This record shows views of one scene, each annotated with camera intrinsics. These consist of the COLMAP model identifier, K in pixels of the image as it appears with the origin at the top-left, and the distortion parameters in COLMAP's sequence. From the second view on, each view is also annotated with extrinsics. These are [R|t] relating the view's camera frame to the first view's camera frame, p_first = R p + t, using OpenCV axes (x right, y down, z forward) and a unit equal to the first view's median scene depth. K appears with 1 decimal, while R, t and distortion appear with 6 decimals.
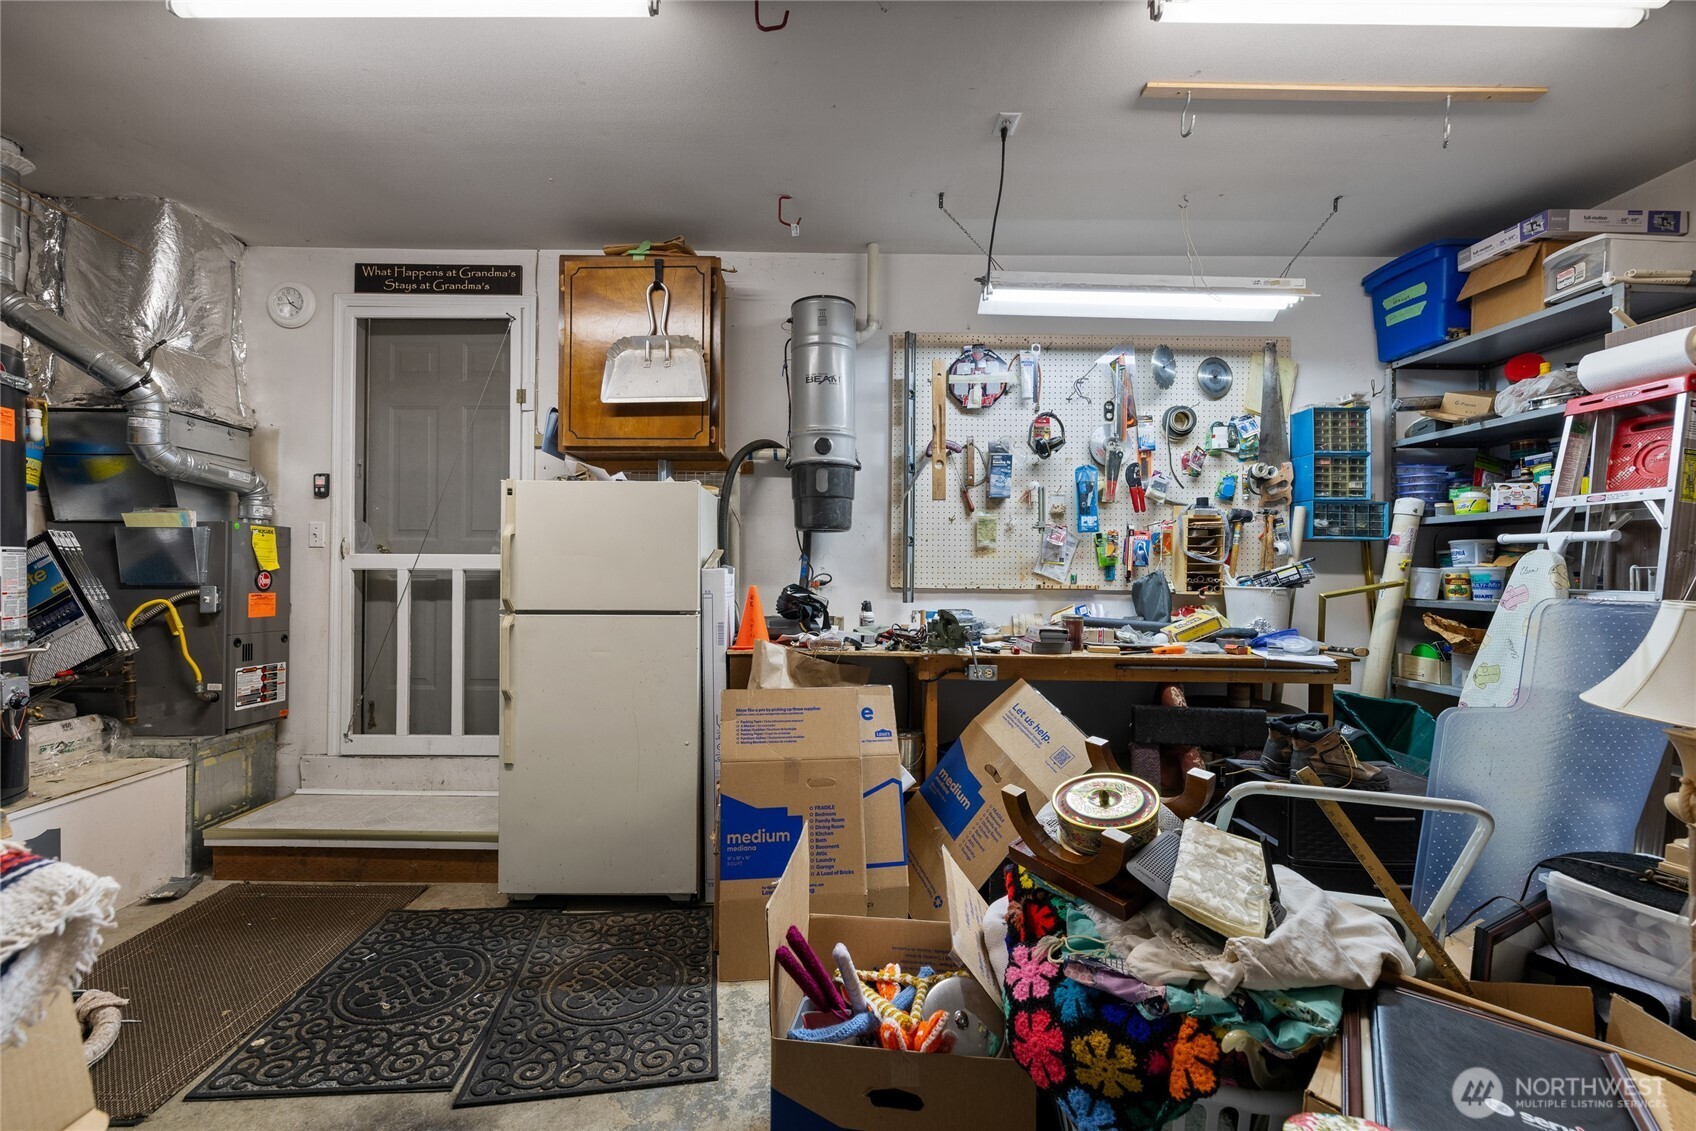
lens RADIAL K [[701.8, 0, 842.4], [0, 701.8, 565.5], [0, 0, 1]] dist [-0.001068, 0.001618]
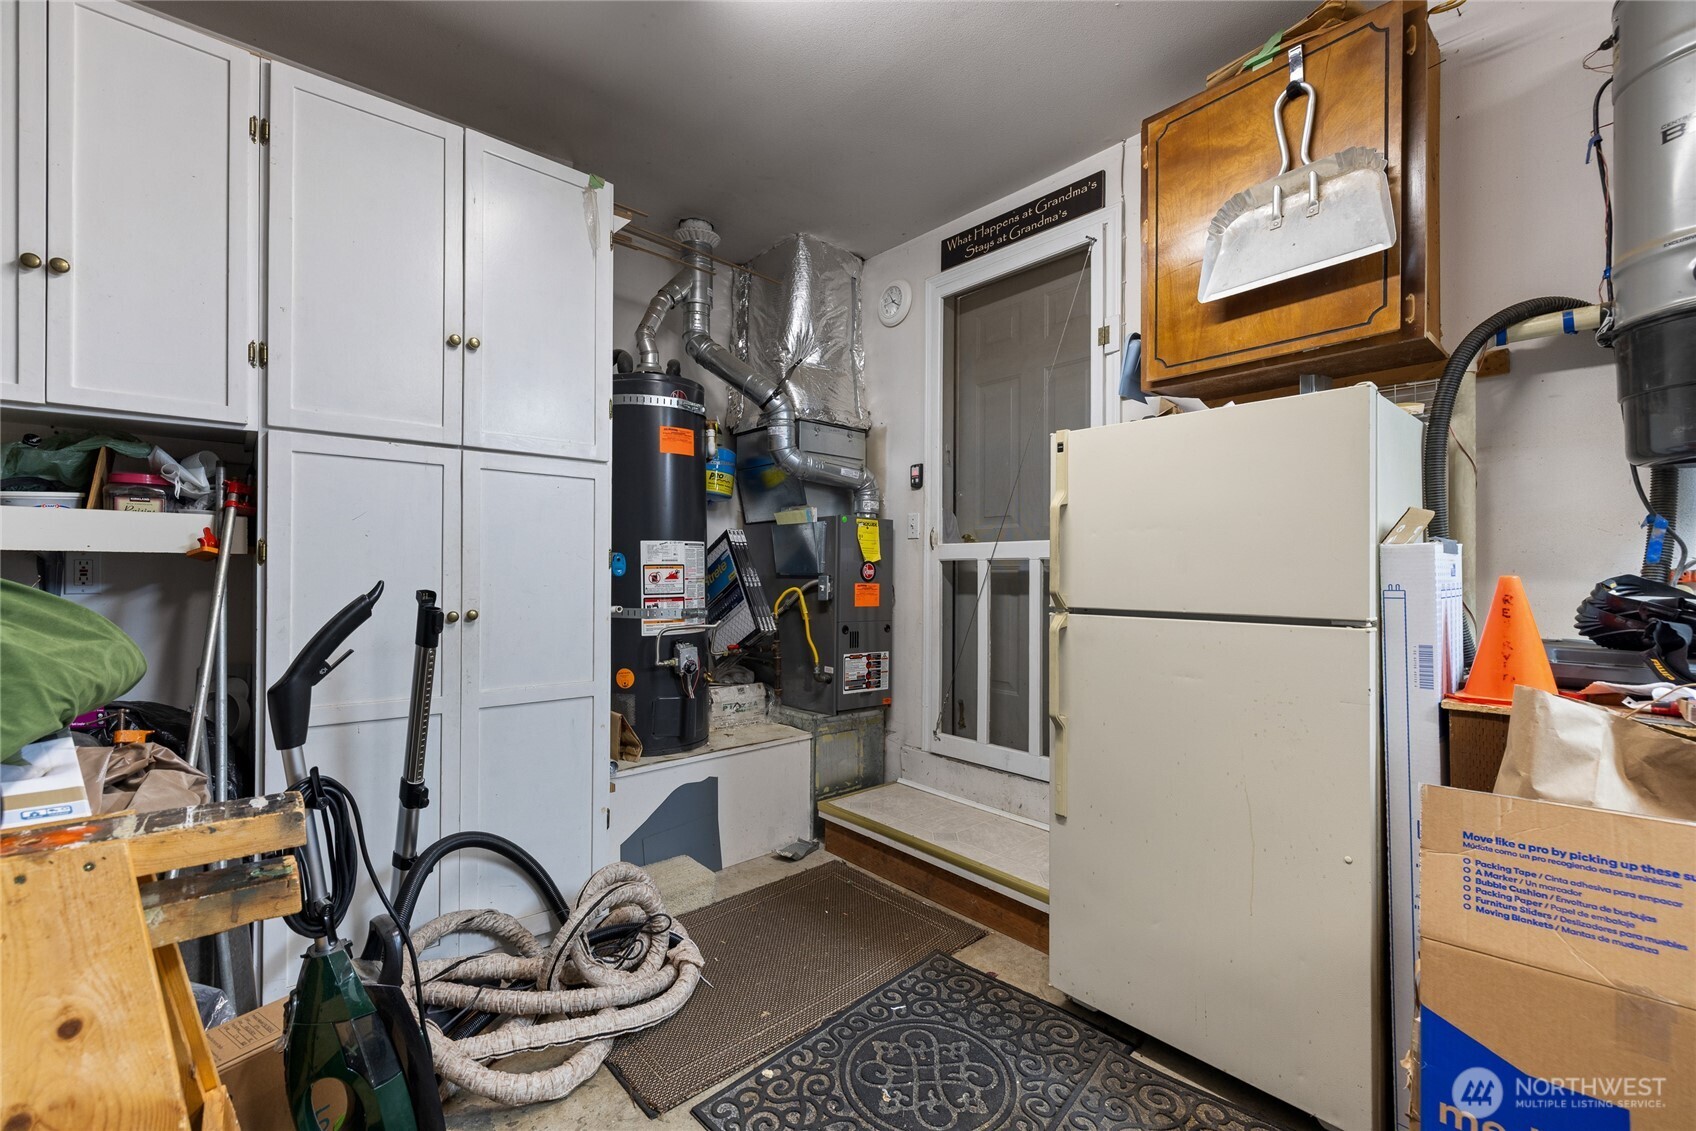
lens RADIAL K [[701.8, 0, 850.4], [0, 701.8, 570.3], [0, 0, 1]] dist [-0.001068, 0.001618]
pose [[0.634908, -0.006522, -0.772561, -0.038862], [0.008179, 0.999965, -0.001721, 0.021172], [0.772545, -0.005226, 0.634939, 0.317230]]
